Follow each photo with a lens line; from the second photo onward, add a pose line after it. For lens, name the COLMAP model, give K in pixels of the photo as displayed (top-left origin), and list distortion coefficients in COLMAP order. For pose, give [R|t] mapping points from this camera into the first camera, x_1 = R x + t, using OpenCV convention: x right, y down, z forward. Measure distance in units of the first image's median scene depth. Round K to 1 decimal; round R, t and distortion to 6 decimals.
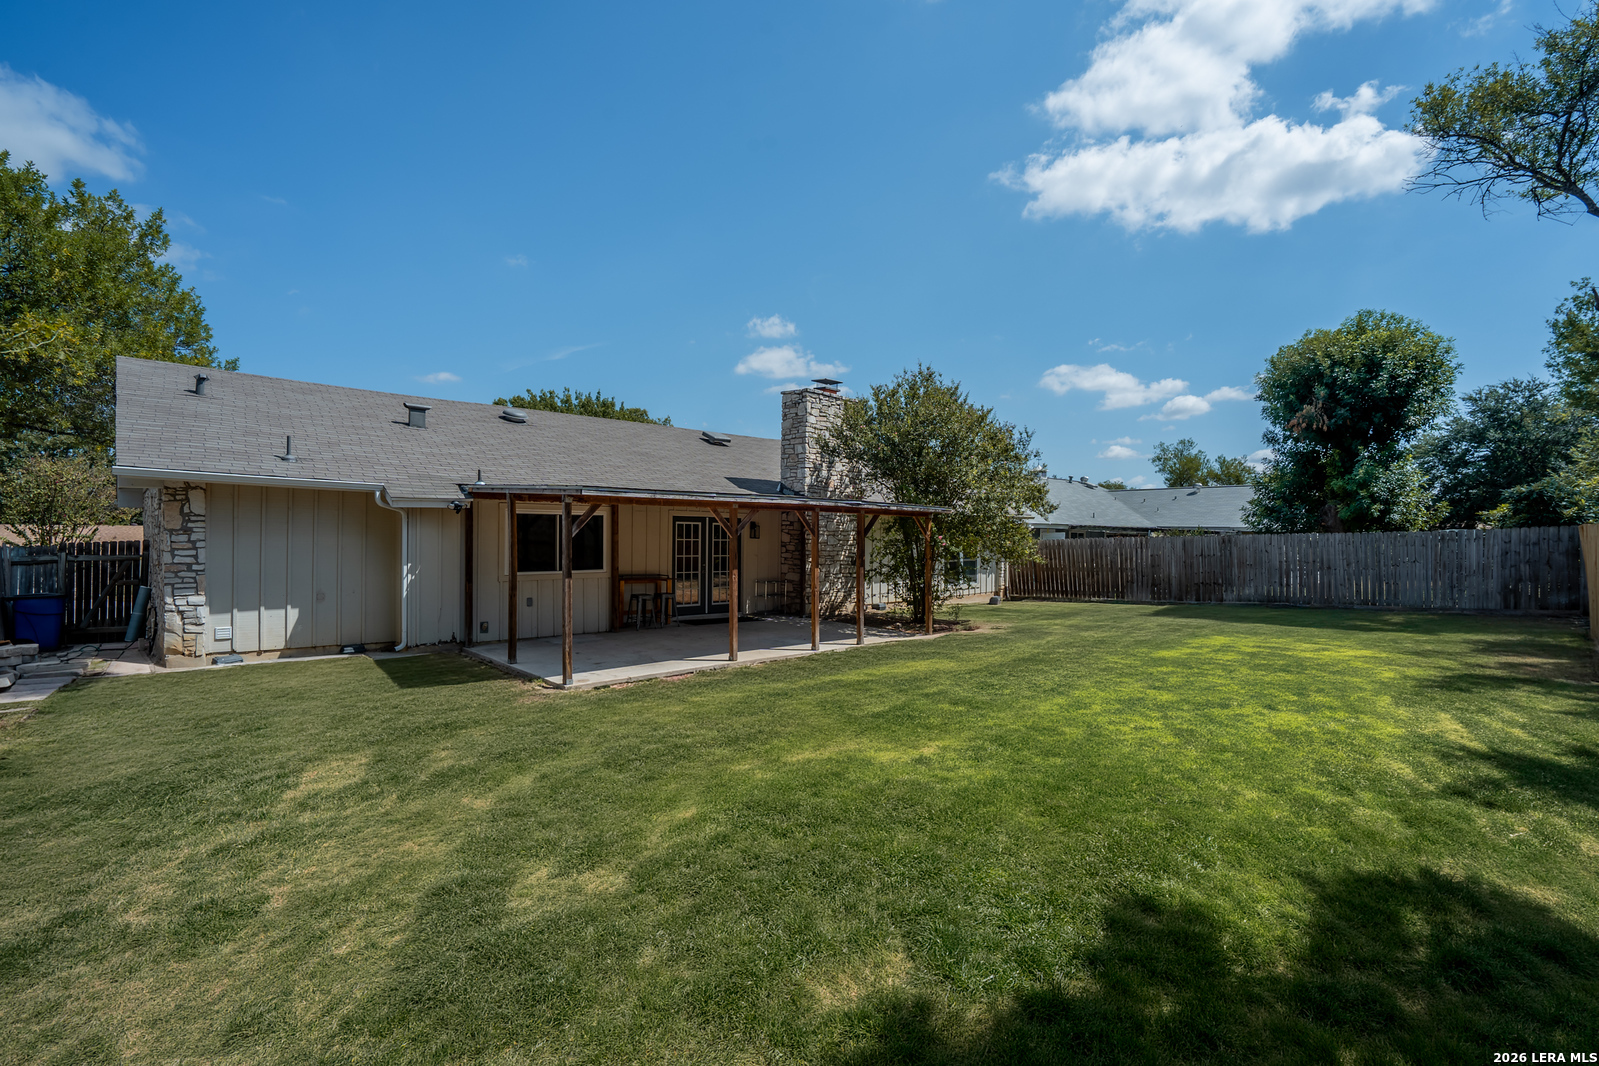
lens RADIAL K [[720.8, 0, 793.1], [0, 720.8, 535.5], [0, 0, 1]] dist [-0.008700, 0.003346]
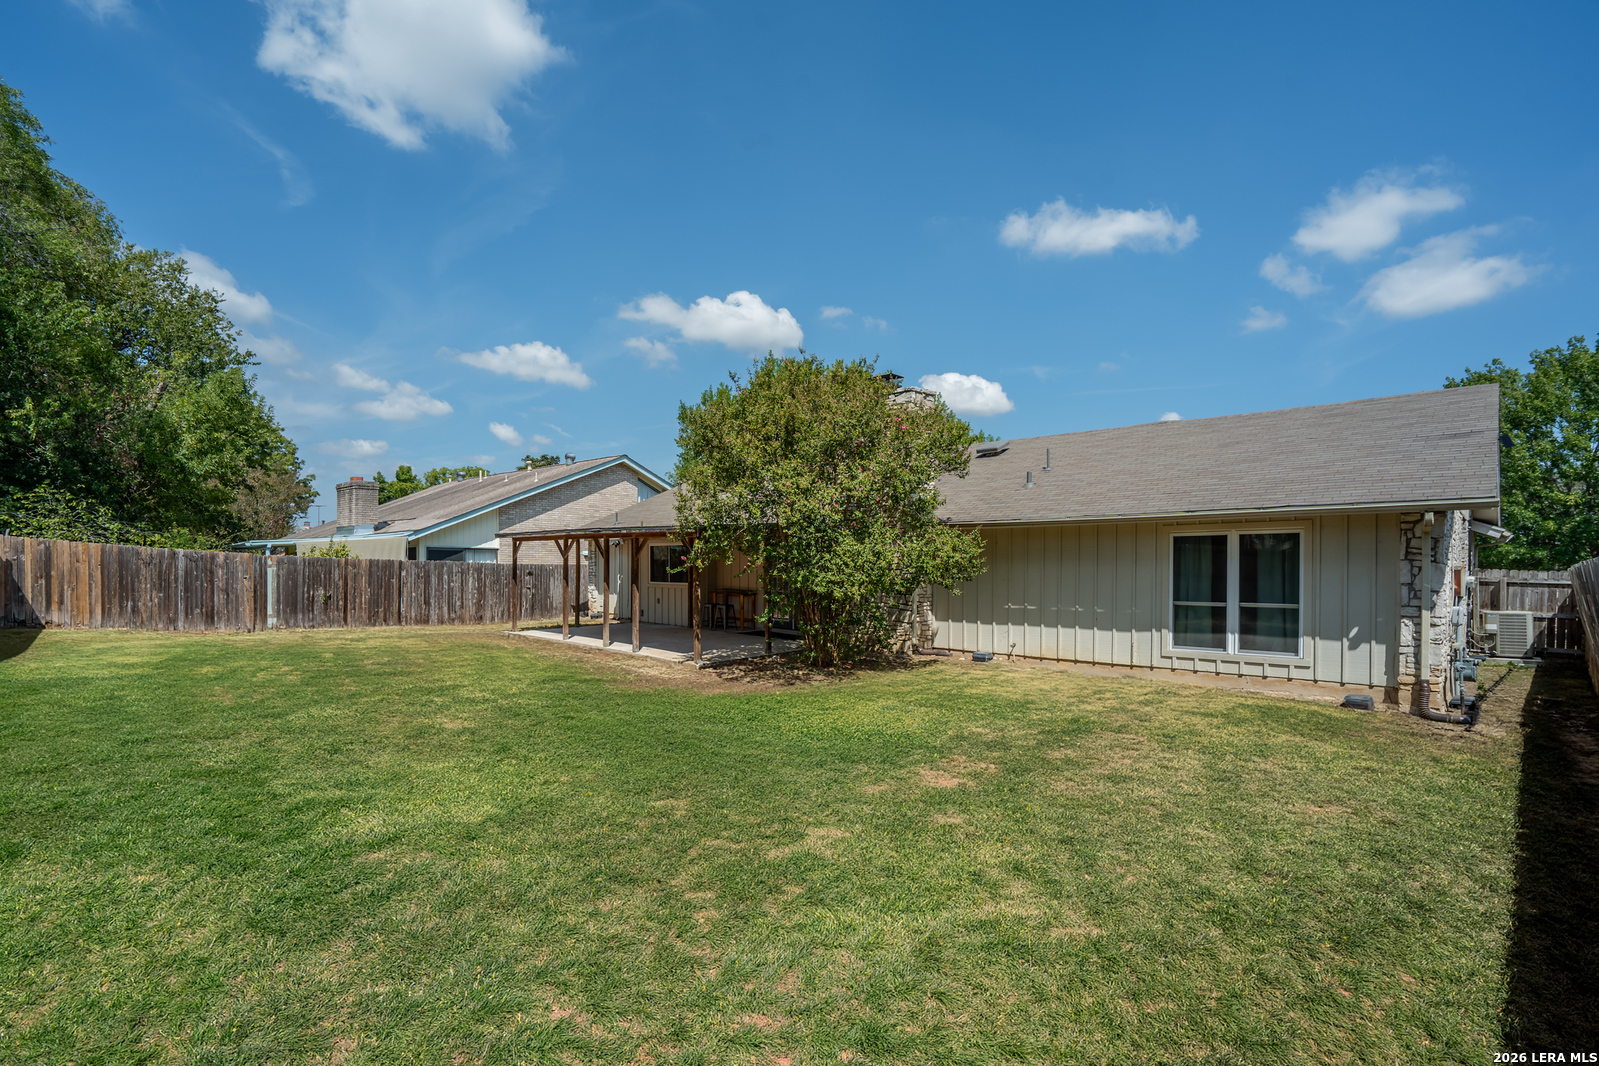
lens RADIAL K [[720.8, 0, 801.2], [0, 720.8, 545.0], [0, 0, 1]] dist [-0.008700, 0.003346]
pose [[0.098486, -0.030615, -0.994667, 1.217127], [-0.001969, 0.999519, -0.030960, 0.015246], [0.995137, 0.005007, 0.098378, 1.133994]]
